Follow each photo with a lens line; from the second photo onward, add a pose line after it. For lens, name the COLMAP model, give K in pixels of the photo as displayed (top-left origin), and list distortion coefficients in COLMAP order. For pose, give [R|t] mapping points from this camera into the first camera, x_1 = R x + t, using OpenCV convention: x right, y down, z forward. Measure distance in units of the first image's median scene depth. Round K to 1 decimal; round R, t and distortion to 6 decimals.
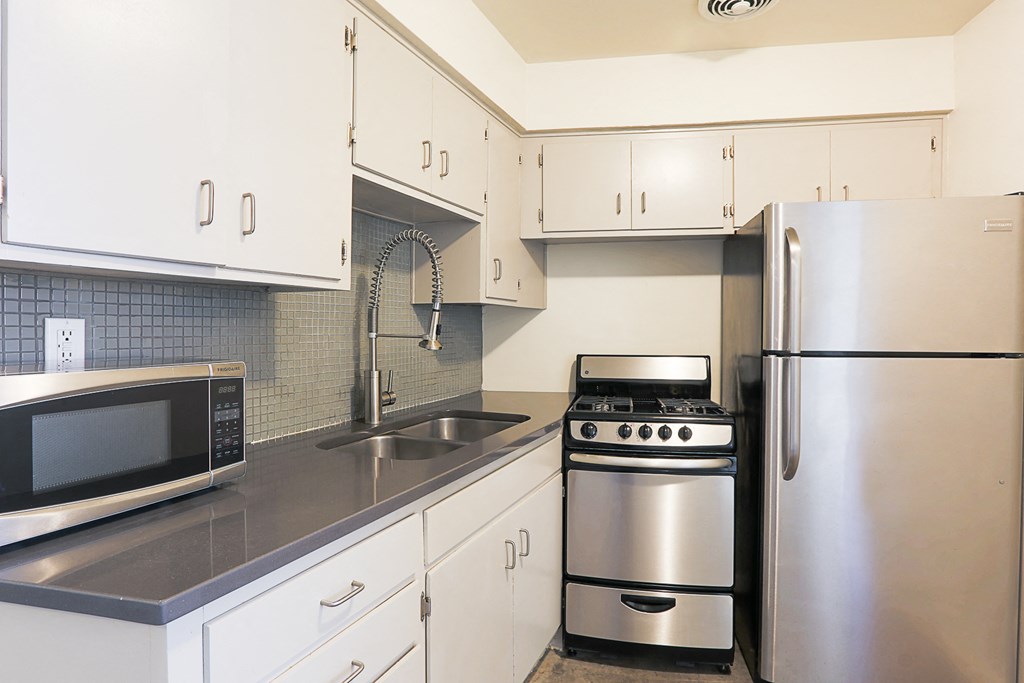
lens RADIAL K [[521.5, 0, 512.0], [0, 521.5, 341.5], [0, 0, 1]] dist [-0.031391, 0.000614]
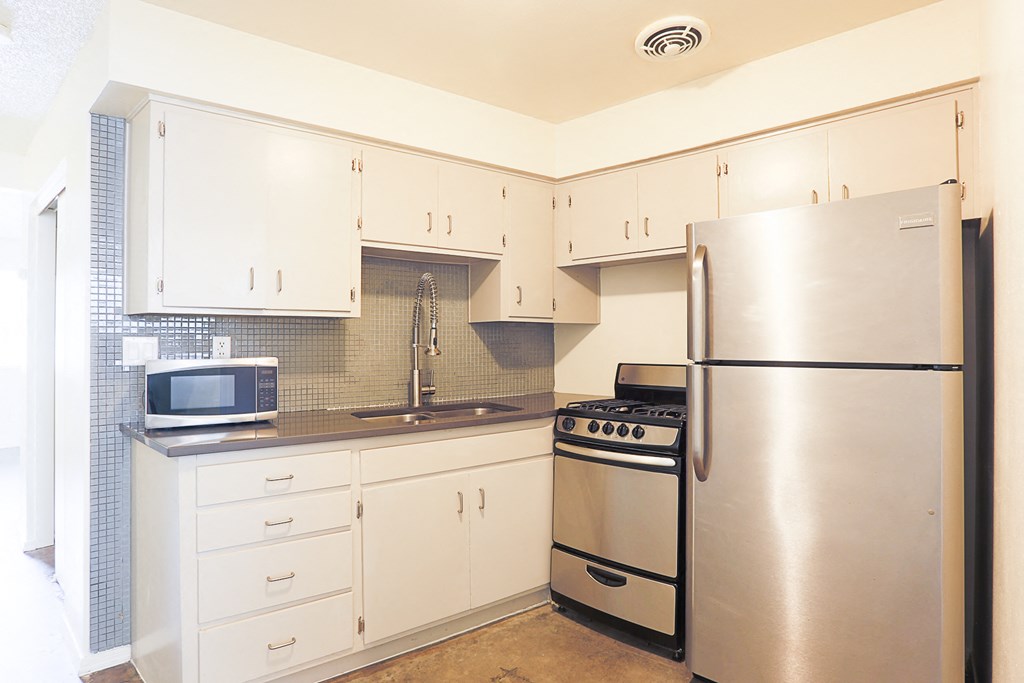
lens RADIAL K [[486.0, 0, 484.3], [0, 486.0, 342.4], [0, 0, 1]] dist [-0.035415, 0.000719]
pose [[0.859546, -0.003957, -0.511042, 0.590382], [-0.008416, 0.999725, -0.021897, 0.007547], [0.510988, 0.023122, 0.859277, -0.077880]]
